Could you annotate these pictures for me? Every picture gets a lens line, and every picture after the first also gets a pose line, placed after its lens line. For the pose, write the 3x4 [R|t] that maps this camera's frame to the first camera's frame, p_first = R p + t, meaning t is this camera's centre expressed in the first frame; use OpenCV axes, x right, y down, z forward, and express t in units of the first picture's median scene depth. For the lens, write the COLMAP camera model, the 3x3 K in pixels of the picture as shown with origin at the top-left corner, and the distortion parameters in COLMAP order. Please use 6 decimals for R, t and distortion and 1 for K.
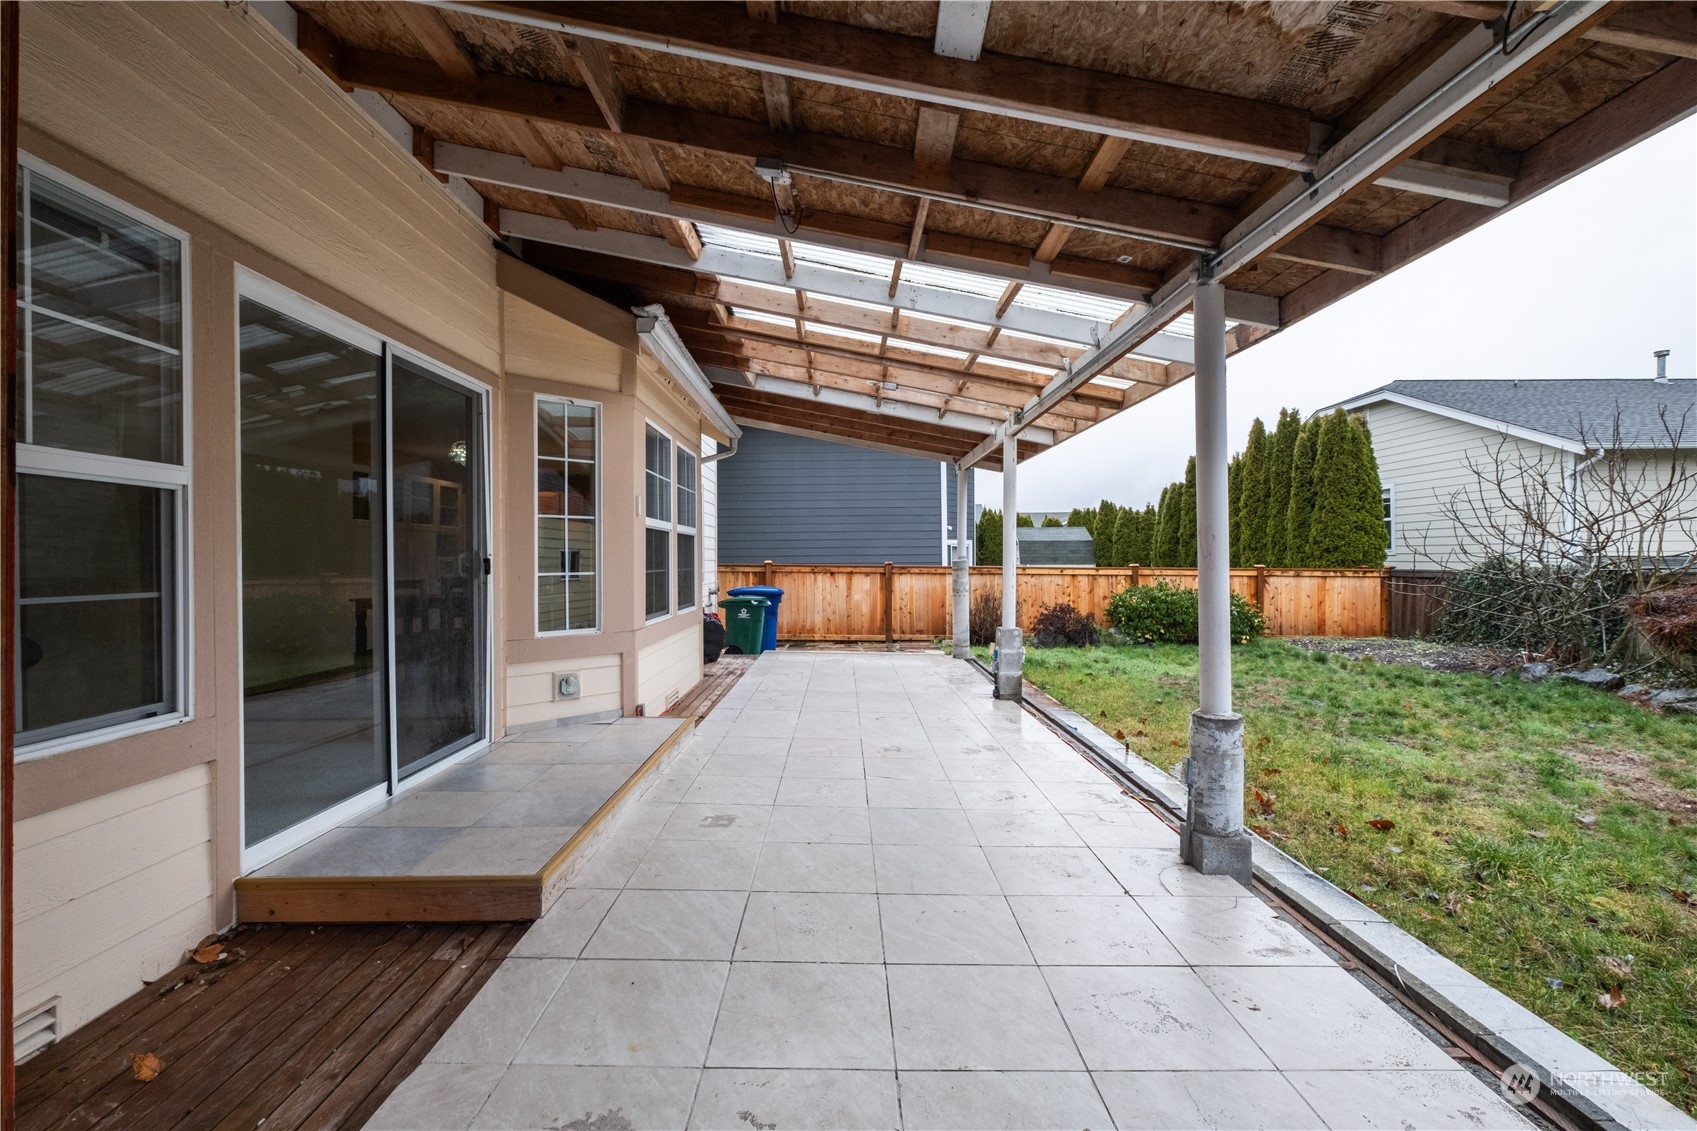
lens RADIAL K [[732.0, 0, 843.4], [0, 732.0, 561.4], [0, 0, 1]] dist [-0.011090, 0.001948]
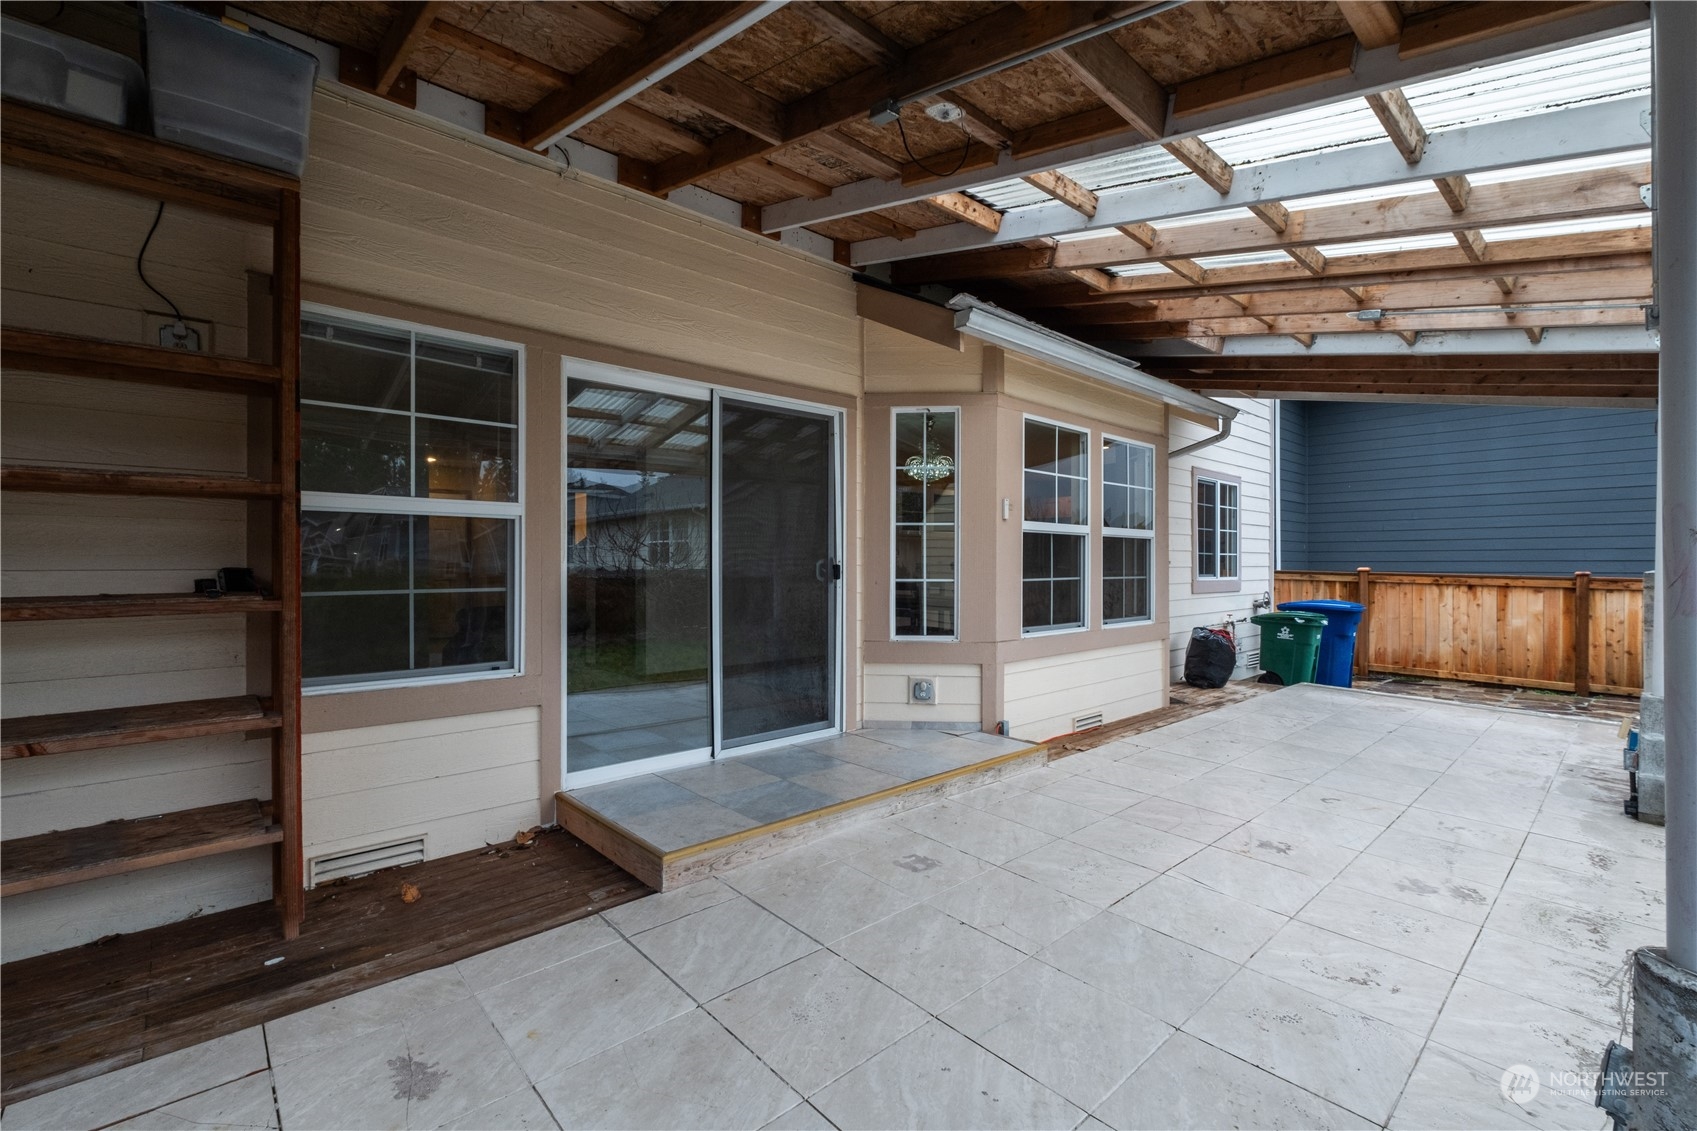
lens RADIAL K [[732.0, 0, 858.0], [0, 732.0, 563.8], [0, 0, 1]] dist [-0.011090, 0.001948]
pose [[0.670218, 0.008000, -0.742121, 0.271702], [-0.008355, 0.999960, 0.003234, -0.007425], [0.742117, 0.004033, 0.670258, 0.215361]]
